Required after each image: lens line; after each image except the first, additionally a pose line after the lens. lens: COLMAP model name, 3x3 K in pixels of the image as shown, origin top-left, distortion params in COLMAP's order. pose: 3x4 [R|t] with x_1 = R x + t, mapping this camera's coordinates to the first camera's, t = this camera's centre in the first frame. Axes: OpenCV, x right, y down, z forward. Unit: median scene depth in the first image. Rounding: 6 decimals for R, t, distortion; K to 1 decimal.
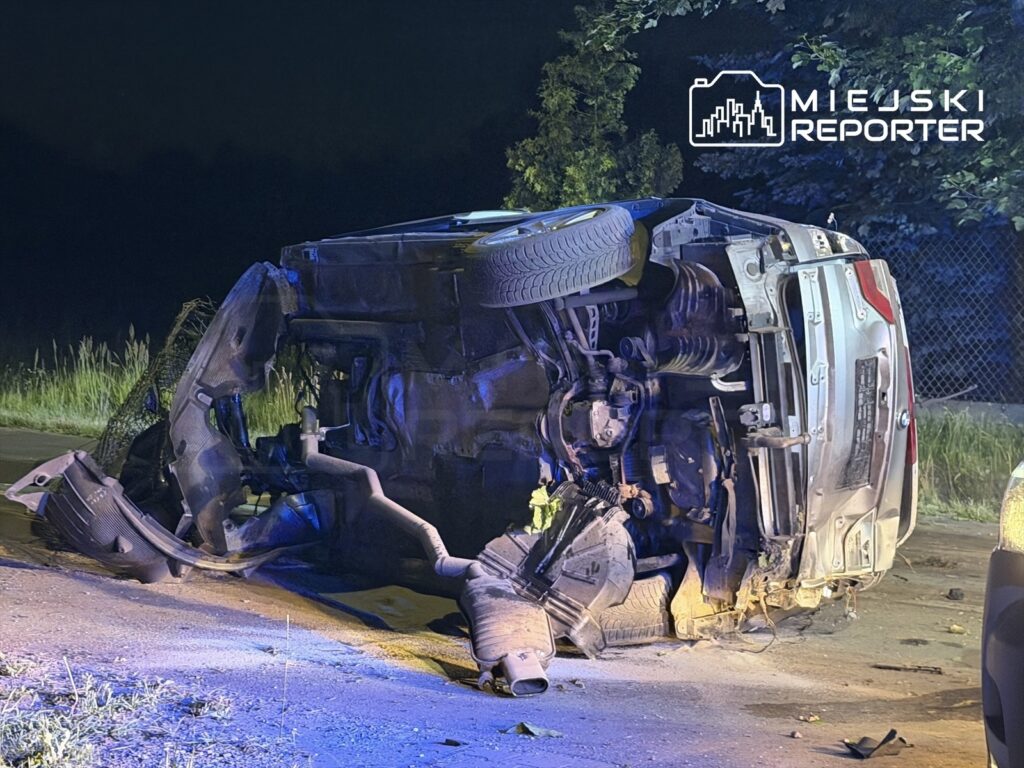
lens RADIAL K [[1997.6, 0, 508.5], [0, 1997.6, 376.6], [0, 0, 1]] dist [0.180081, 0.000000]
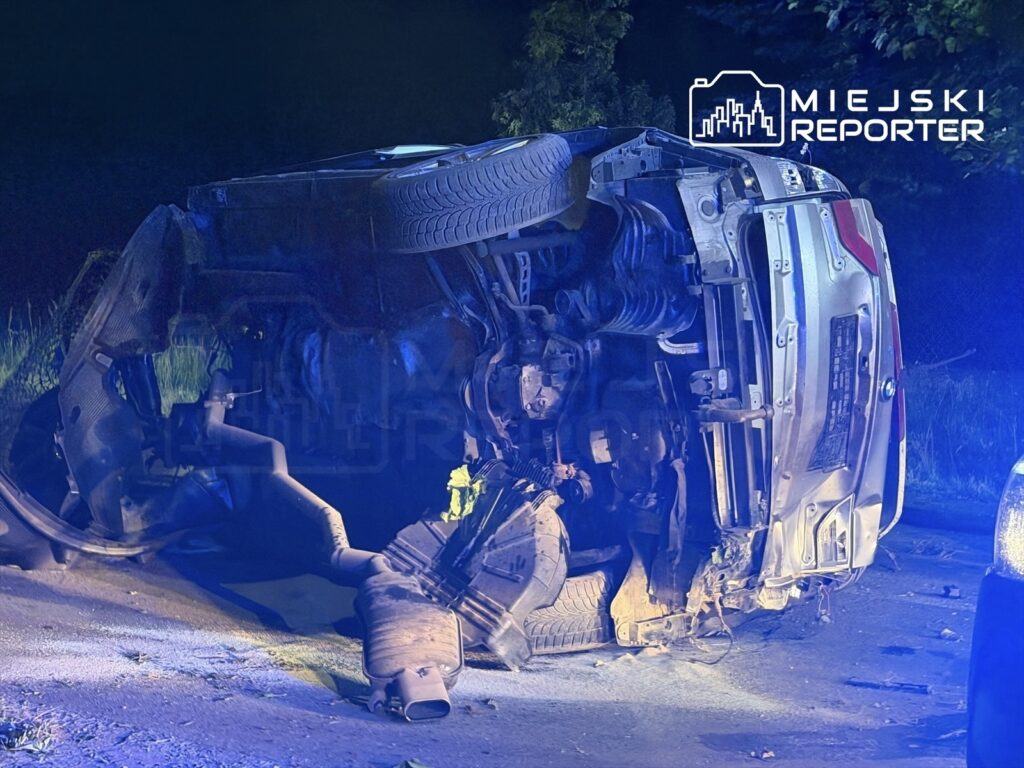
lens RADIAL K [[1979.4, 0, 514.2], [0, 1979.4, 391.7], [0, 0, 1]] dist [0.179471, 0.000000]
pose [[0.999970, 0.007182, -0.002880, 0.041604], [-0.007108, 0.999666, 0.024854, 0.002622], [0.003058, -0.024833, 0.999687, 0.162439]]
